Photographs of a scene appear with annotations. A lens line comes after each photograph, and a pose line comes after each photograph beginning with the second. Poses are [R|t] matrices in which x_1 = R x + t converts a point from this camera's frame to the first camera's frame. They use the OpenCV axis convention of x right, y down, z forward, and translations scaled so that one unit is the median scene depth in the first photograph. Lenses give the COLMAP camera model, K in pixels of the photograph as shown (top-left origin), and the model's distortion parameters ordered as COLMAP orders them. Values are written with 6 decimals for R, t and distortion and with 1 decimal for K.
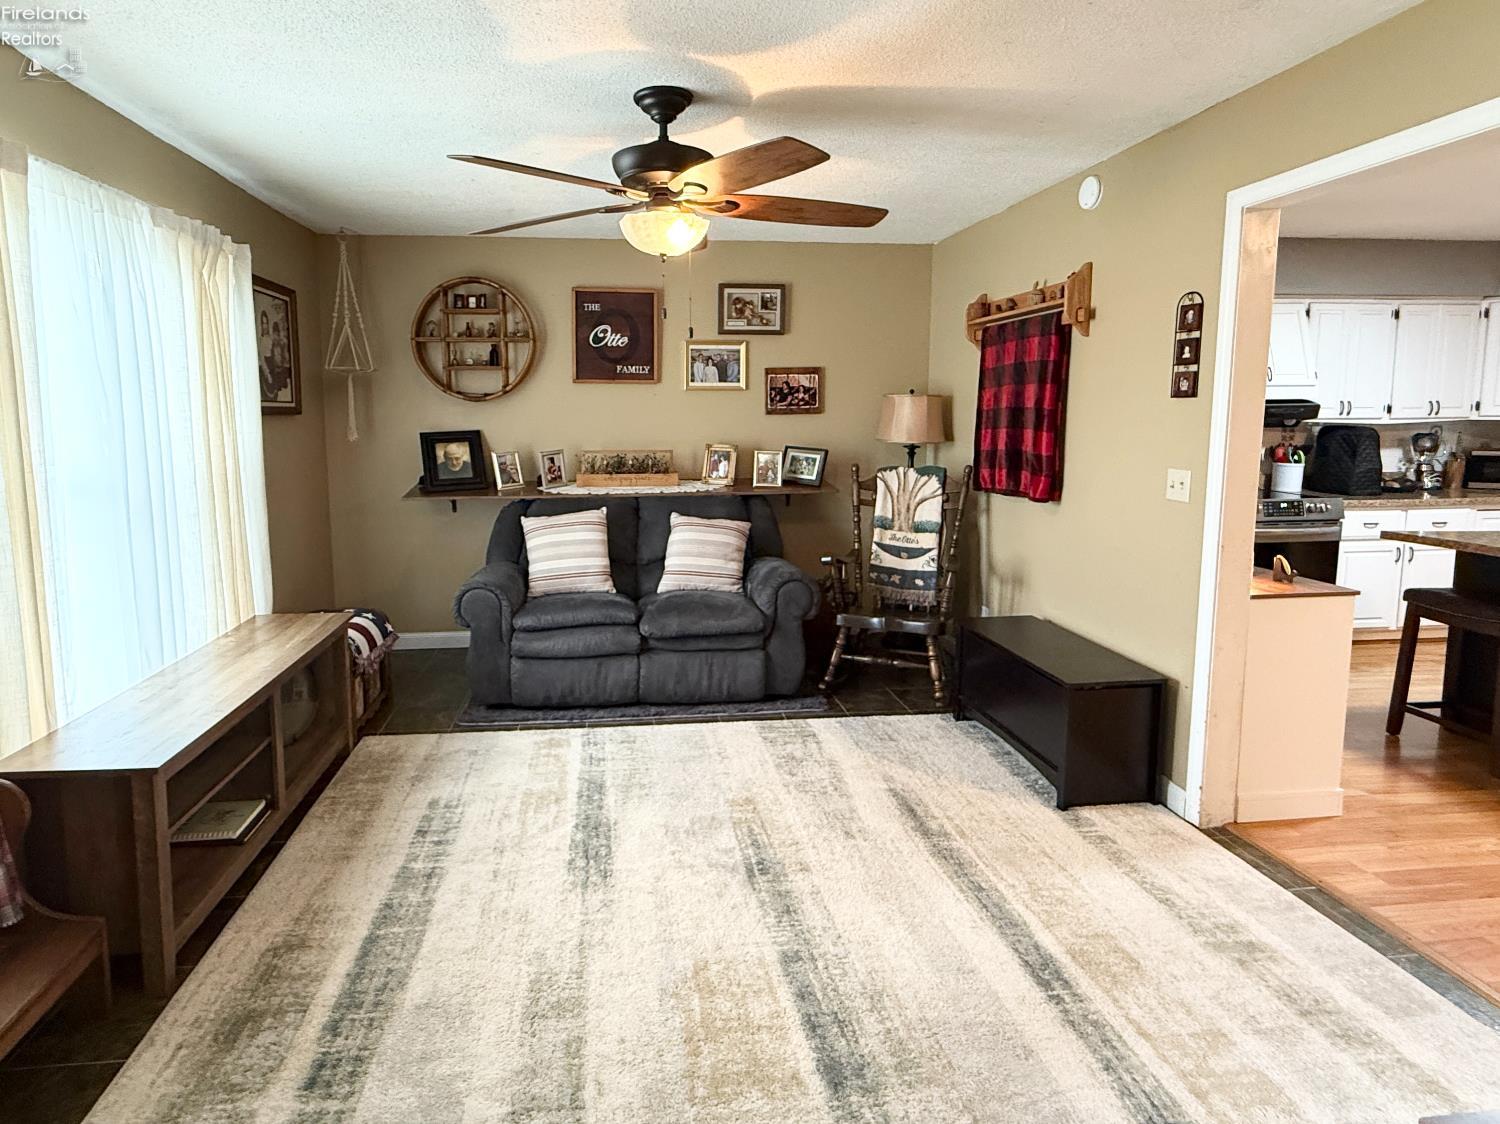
lens RADIAL K [[816.9, 0, 667.3], [0, 816.9, 500.2], [0, 0, 1]] dist [-0.010292, 0.002214]
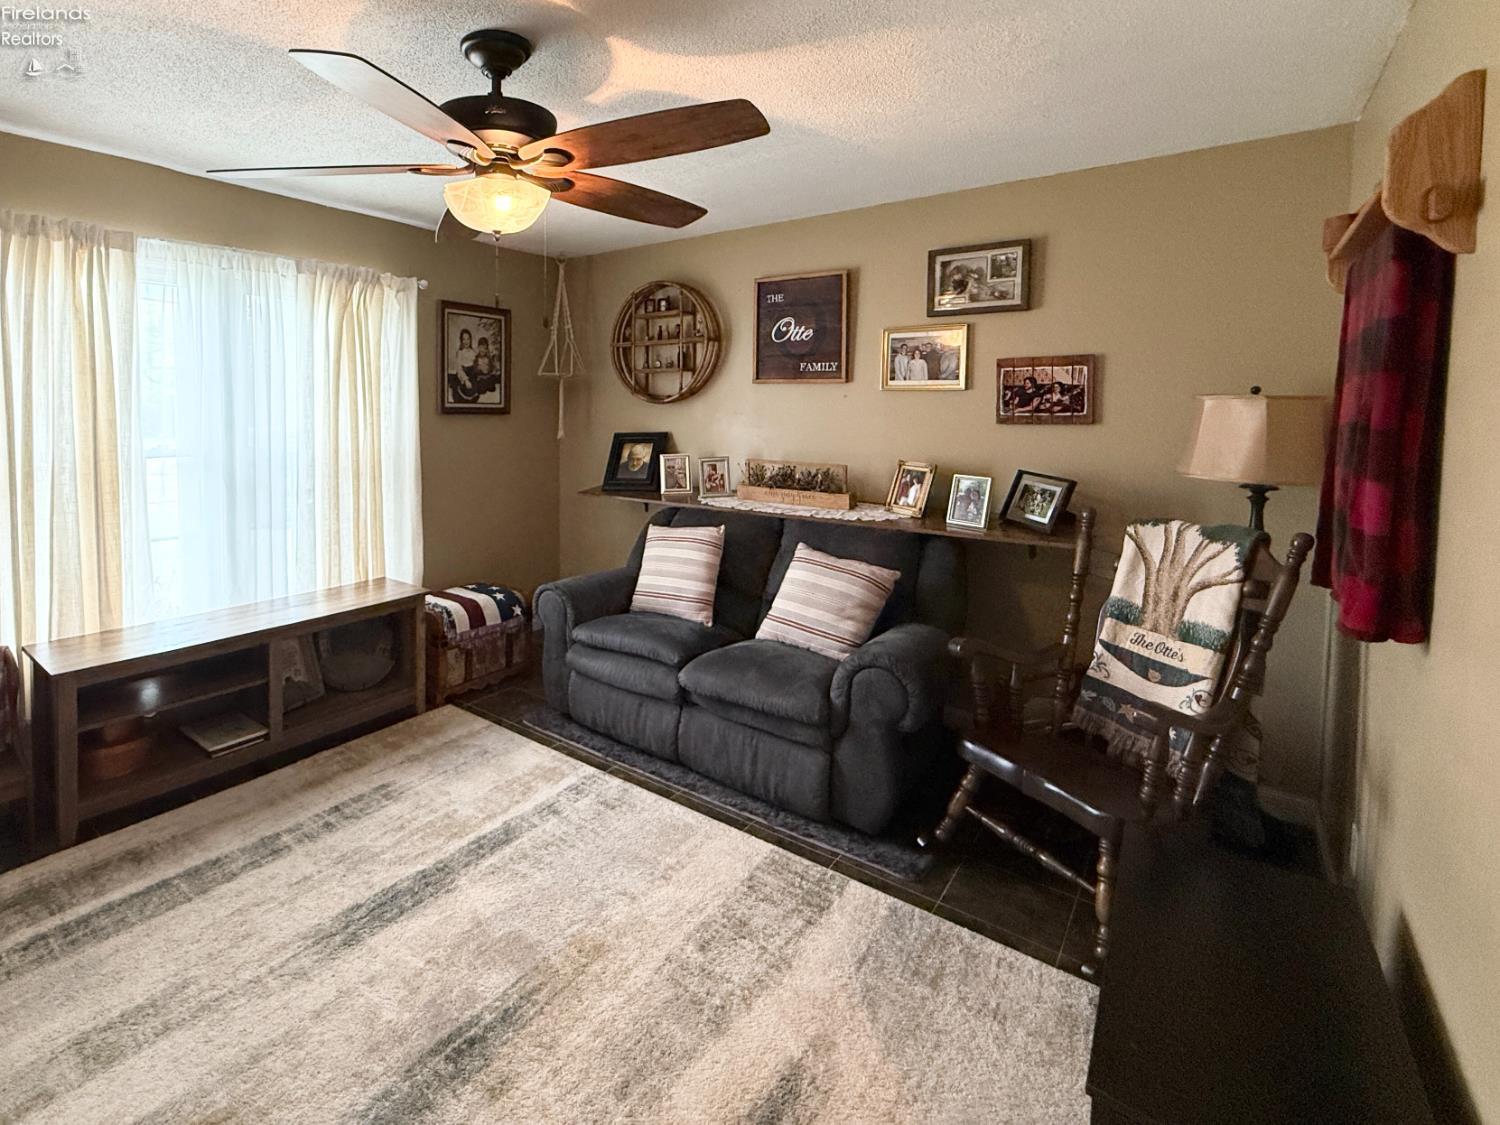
lens RADIAL K [[722.7, 0, 573.0], [0, 722.7, 446.1], [0, 0, 1]] dist [-0.003720, 0.000027]
pose [[0.690027, 0.047431, -0.722228, 0.362872], [-0.089066, 0.995831, -0.019695, -0.045807], [0.718283, 0.077916, 0.691374, 0.343119]]
